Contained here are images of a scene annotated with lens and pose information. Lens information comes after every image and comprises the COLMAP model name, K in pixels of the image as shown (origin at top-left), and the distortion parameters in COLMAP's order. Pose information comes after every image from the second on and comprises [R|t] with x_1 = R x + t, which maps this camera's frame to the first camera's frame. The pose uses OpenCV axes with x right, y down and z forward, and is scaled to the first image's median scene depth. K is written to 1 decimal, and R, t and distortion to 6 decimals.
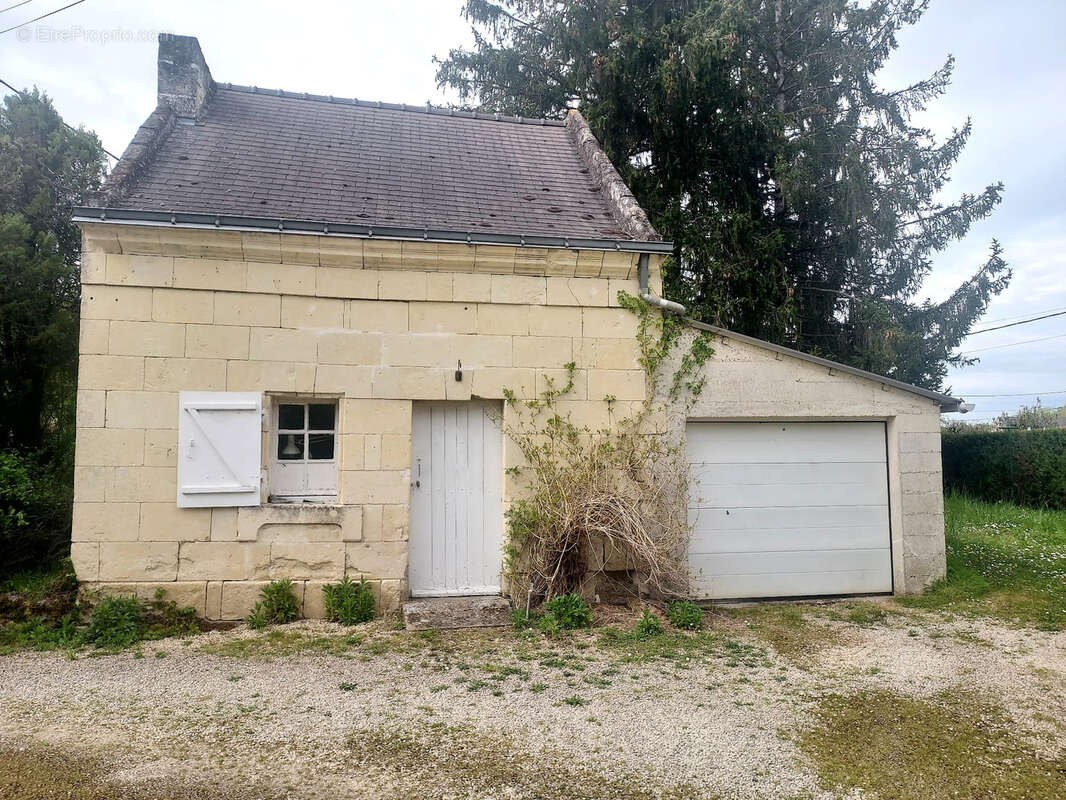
lens RADIAL K [[765.1, 0, 533.0], [0, 765.1, 400.0], [0, 0, 1]] dist [0.024099, -0.005372]
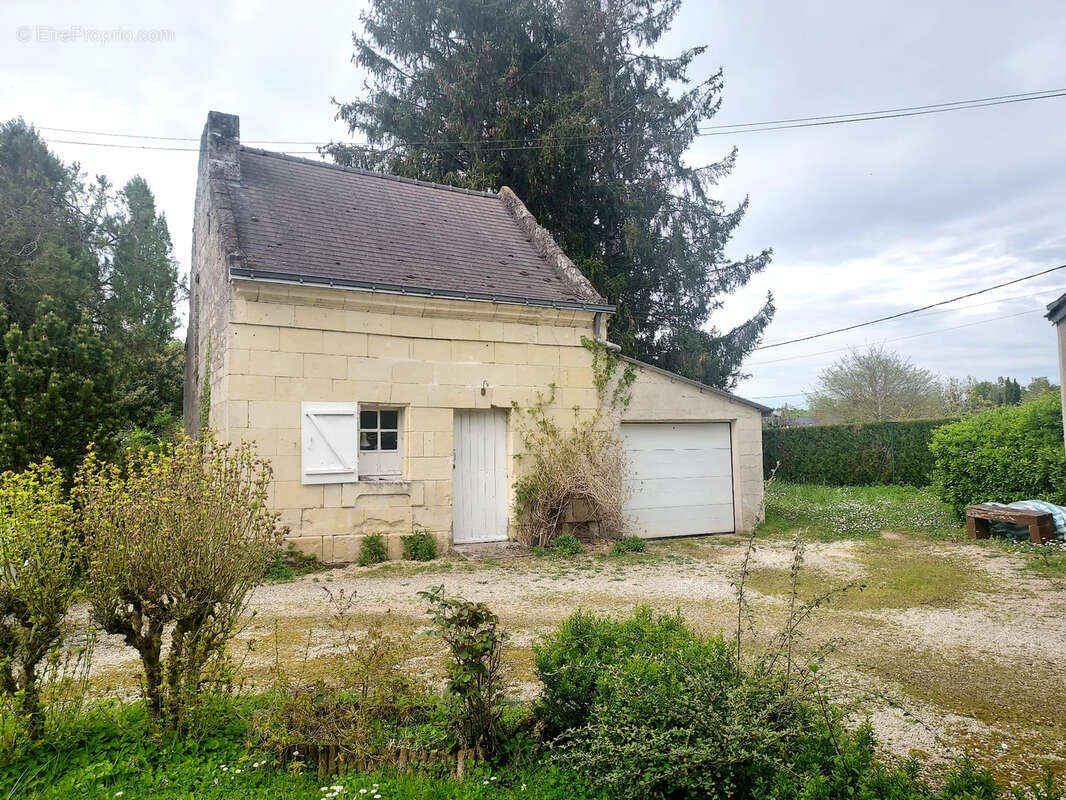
lens RADIAL K [[765.1, 0, 533.0], [0, 765.1, 400.0], [0, 0, 1]] dist [0.024099, -0.005372]
pose [[0.958625, 0.007878, 0.284563, -0.405364], [-0.008180, 0.999967, -0.000128, -0.015698], [-0.284554, -0.002205, 0.958657, -0.411931]]
